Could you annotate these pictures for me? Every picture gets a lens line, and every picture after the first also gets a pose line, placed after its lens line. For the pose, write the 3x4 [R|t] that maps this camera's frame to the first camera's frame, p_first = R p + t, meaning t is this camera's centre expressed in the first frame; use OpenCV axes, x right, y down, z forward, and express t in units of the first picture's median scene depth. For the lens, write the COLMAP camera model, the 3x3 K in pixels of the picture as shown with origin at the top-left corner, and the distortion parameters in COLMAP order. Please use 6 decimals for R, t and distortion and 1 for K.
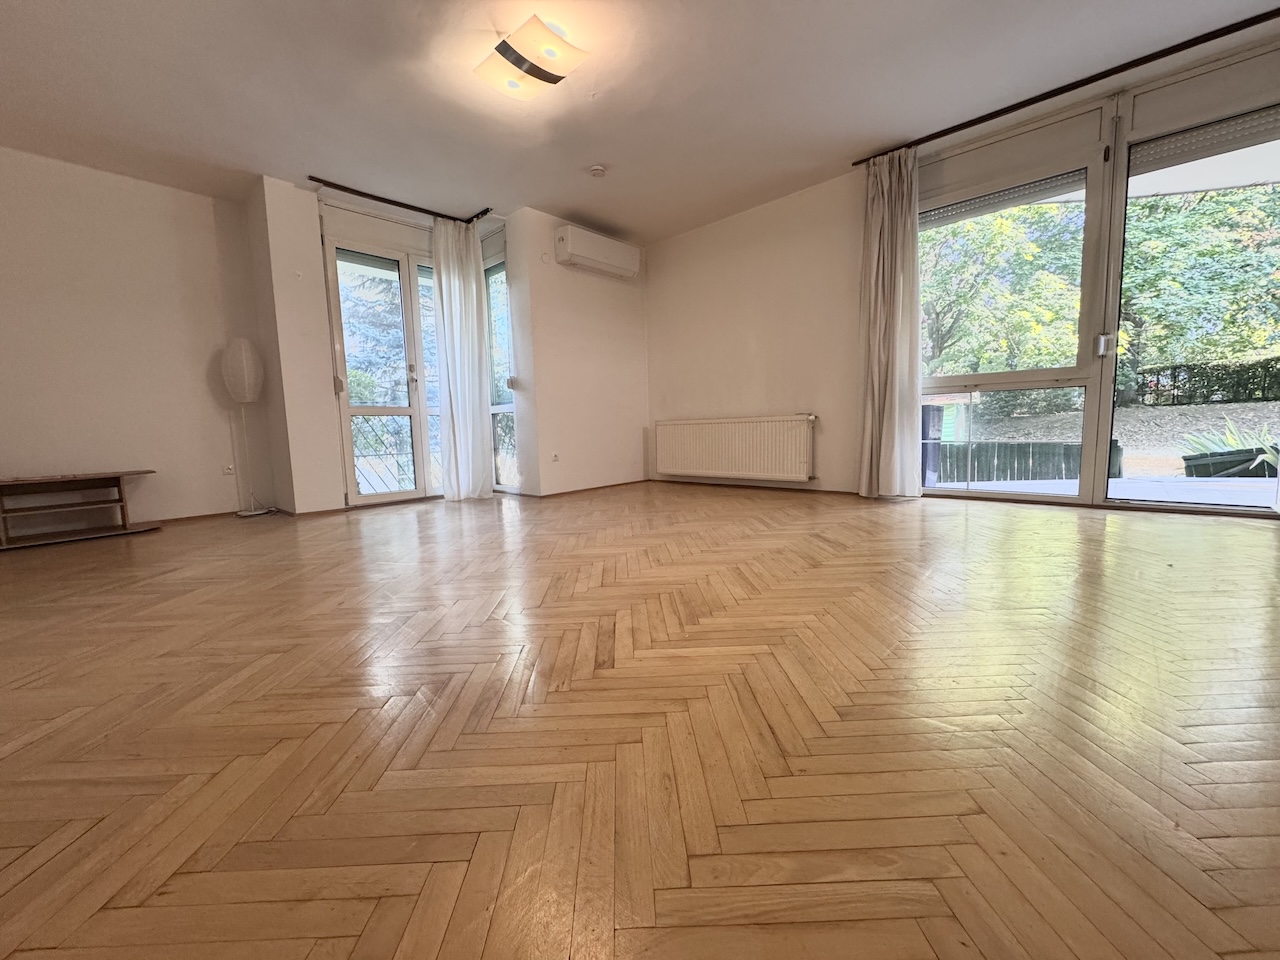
lens RADIAL K [[512.4, 0, 641.0], [0, 512.4, 483.5], [0, 0, 1]] dist [0.001458, 0.000848]
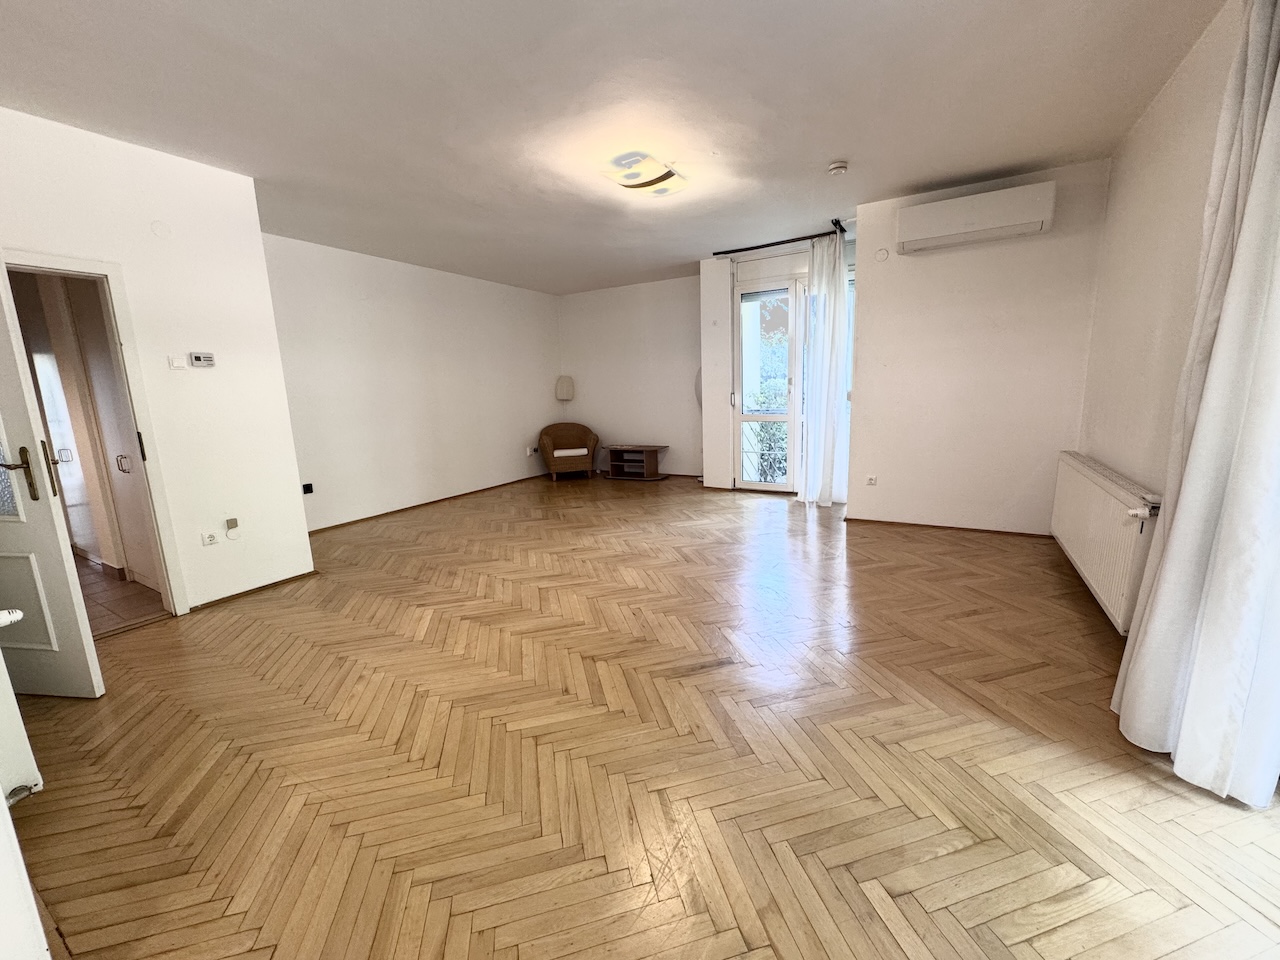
lens RADIAL K [[512.4, 0, 629.8], [0, 512.4, 477.7], [0, 0, 1]] dist [0.001458, 0.000848]
pose [[0.201248, 0.189283, -0.961078, 0.902194], [-0.072926, 0.981325, 0.178000, -0.272272], [0.976822, 0.034265, 0.211294, 0.594473]]
